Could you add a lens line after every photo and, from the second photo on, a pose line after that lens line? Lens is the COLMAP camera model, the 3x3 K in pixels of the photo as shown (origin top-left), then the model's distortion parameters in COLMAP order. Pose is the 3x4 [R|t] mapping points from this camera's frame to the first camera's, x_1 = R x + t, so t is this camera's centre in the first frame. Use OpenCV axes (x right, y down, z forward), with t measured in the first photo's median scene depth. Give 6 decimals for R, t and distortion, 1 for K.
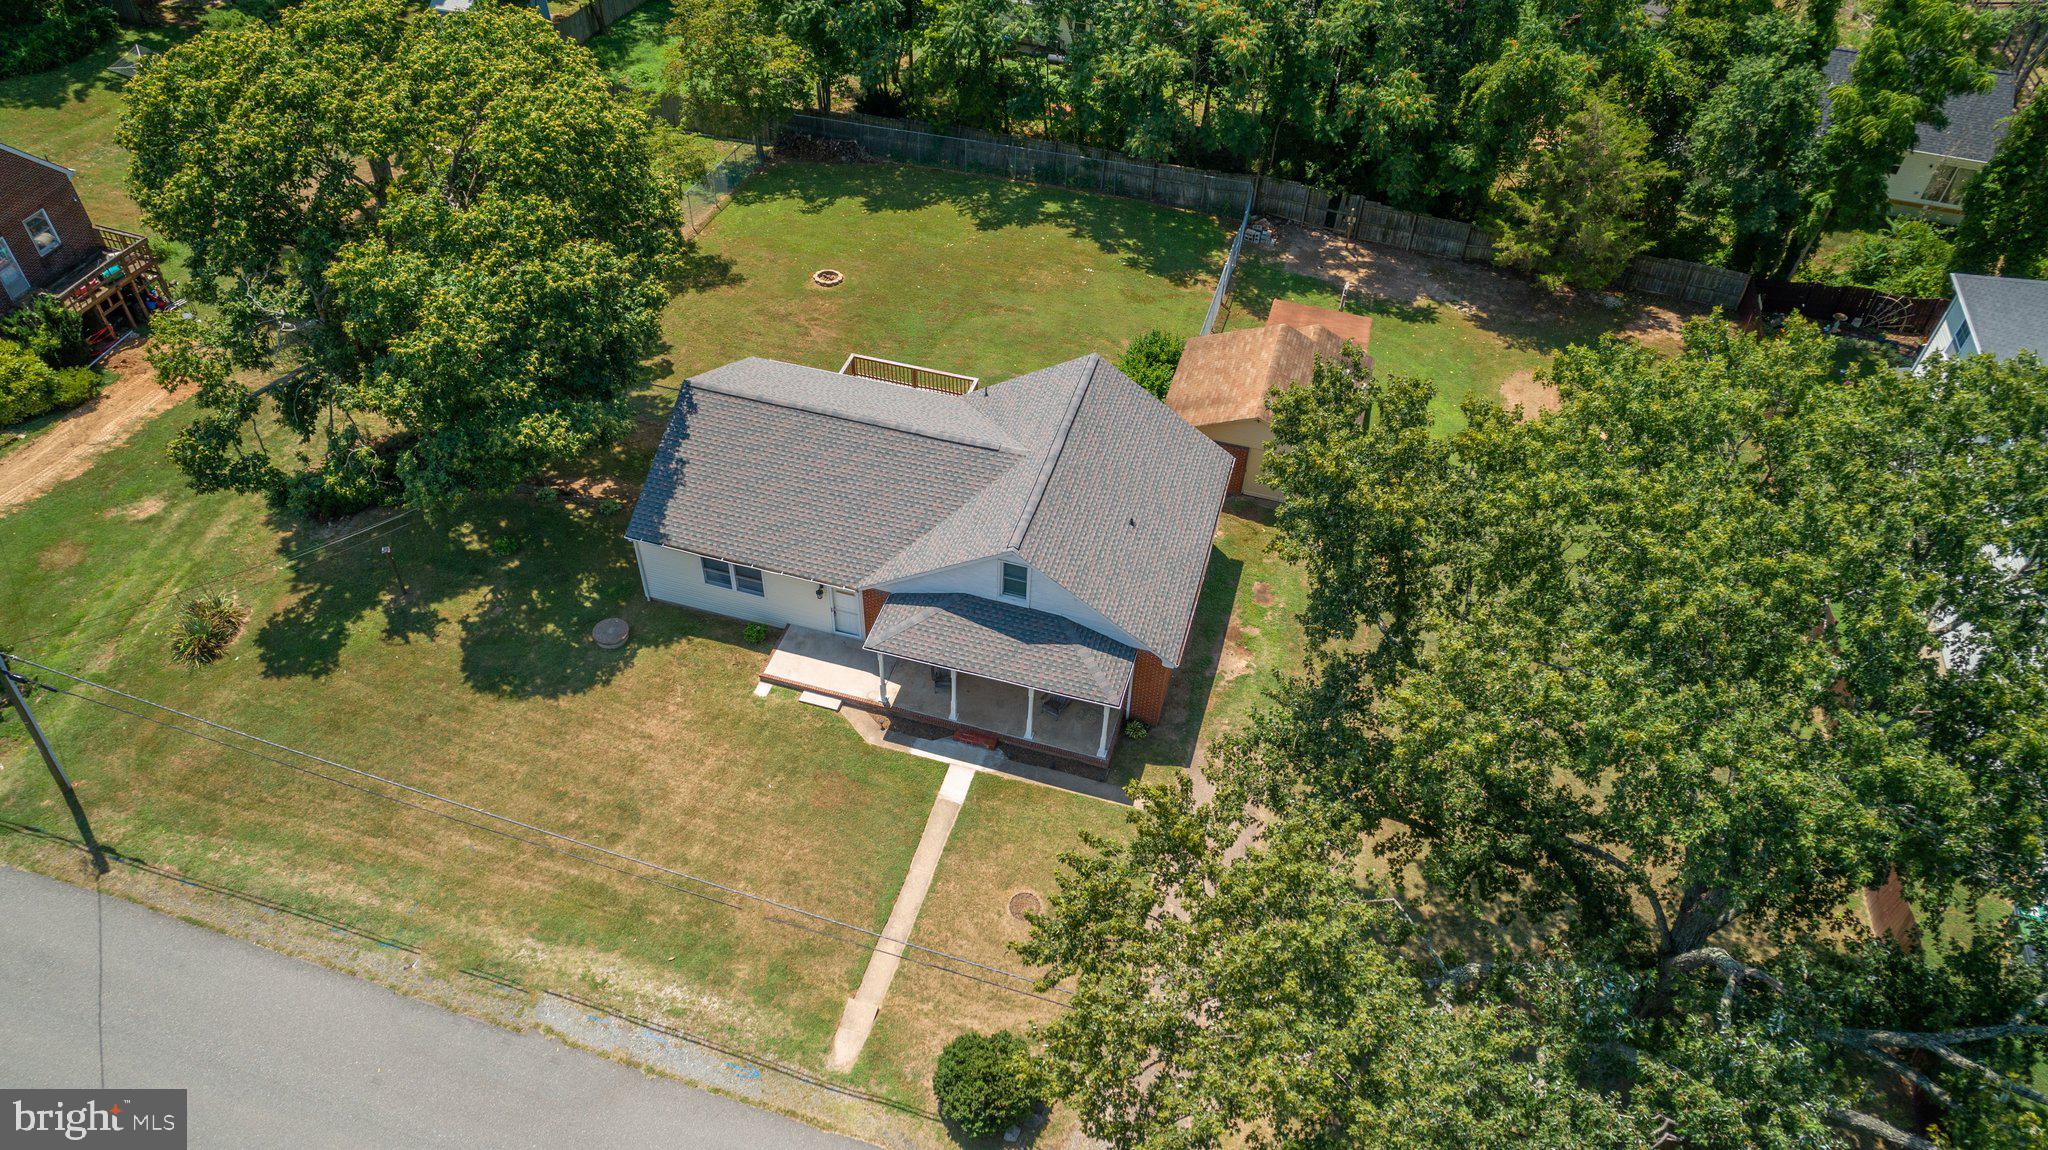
lens RADIAL K [[1378.2, 0, 1024.8], [0, 1378.2, 577.1], [0, 0, 1]] dist [-0.012520, 0.010599]
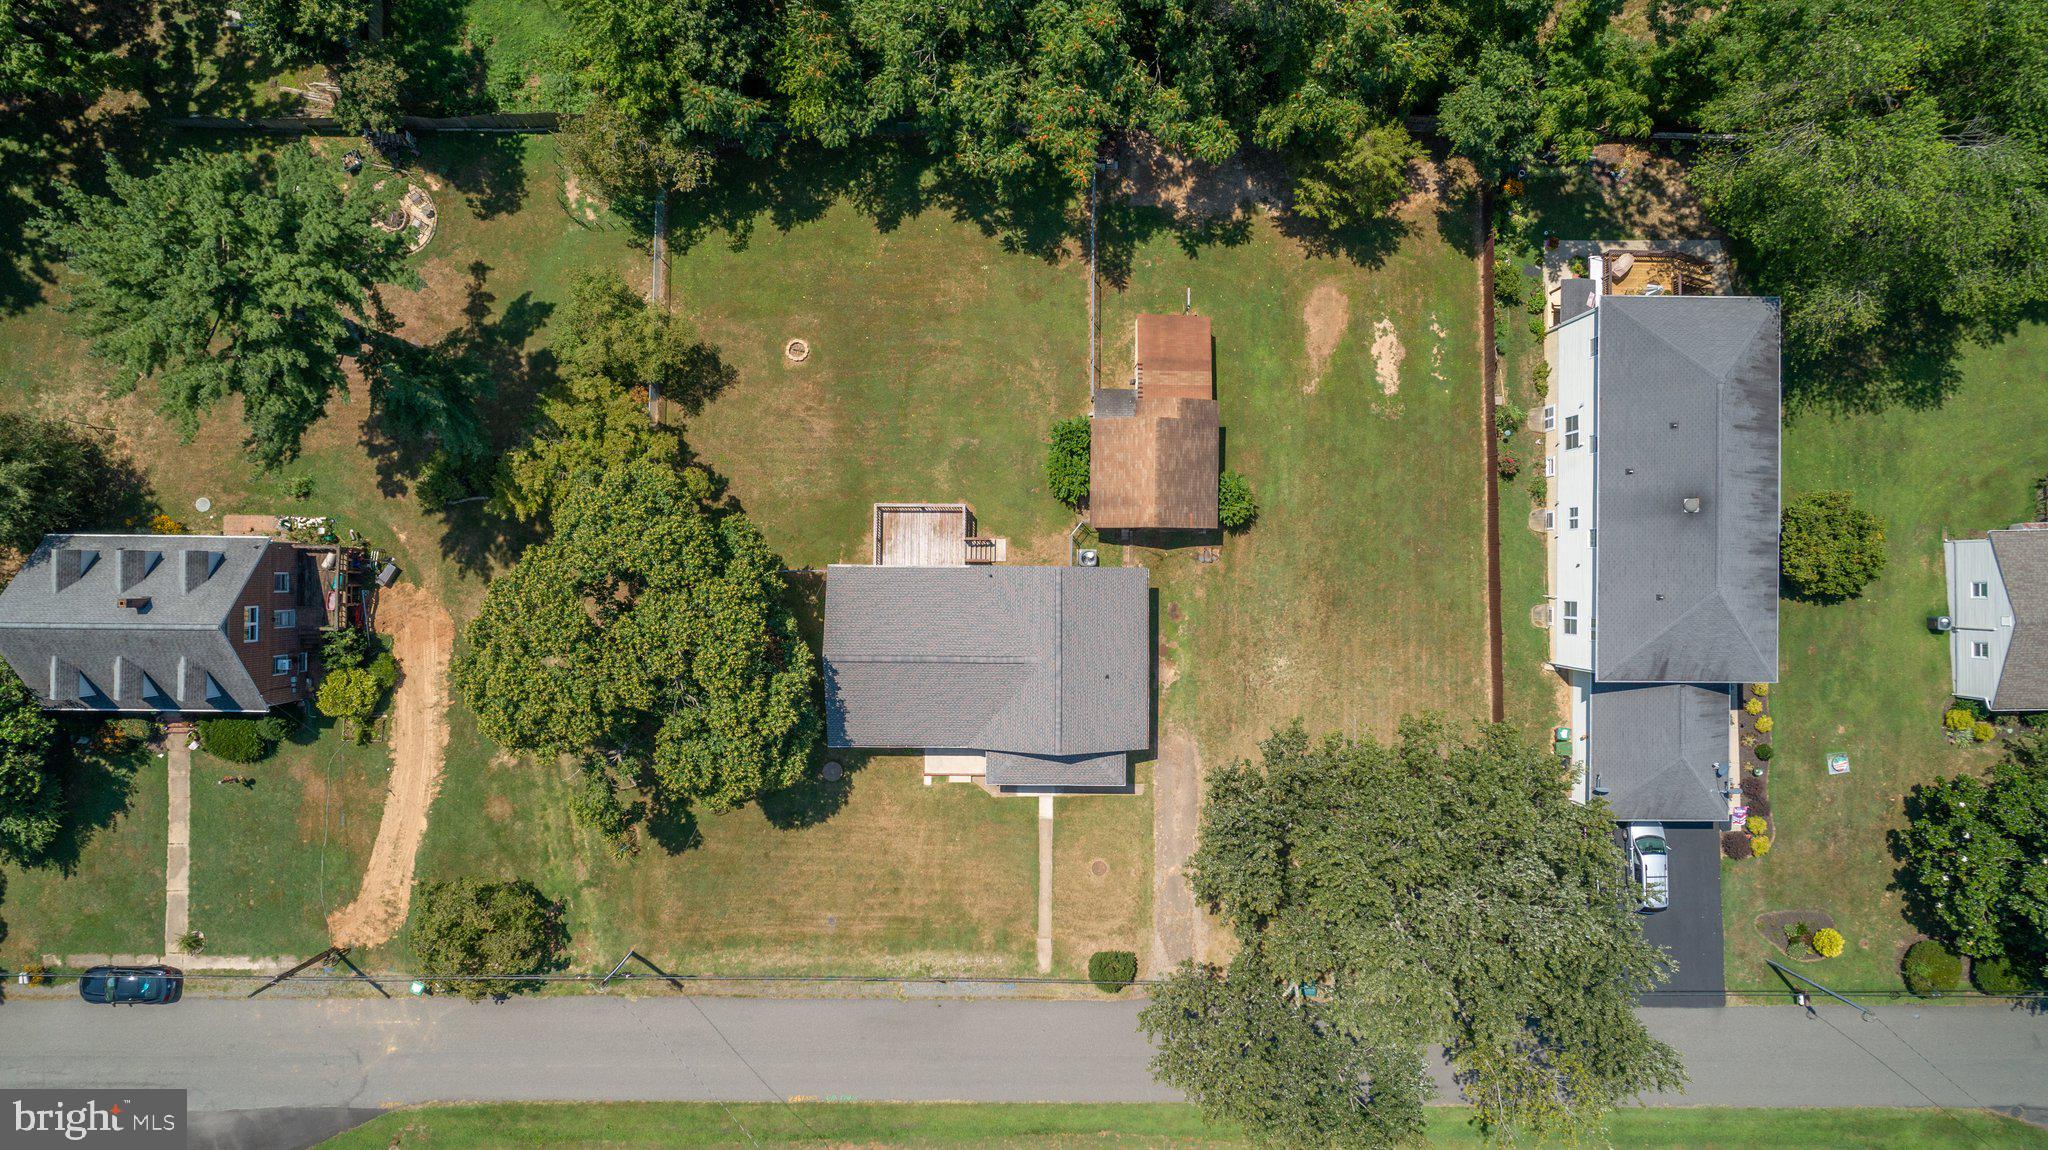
lens RADIAL K [[1378.2, 0, 1019.4], [0, 1378.2, 572.7], [0, 0, 1]] dist [-0.012520, 0.010599]
pose [[0.962562, -0.270615, -0.015536, 0.033163], [0.201616, 0.676470, 0.708336, -1.395183], [-0.181177, -0.684950, 0.705704, -0.137318]]
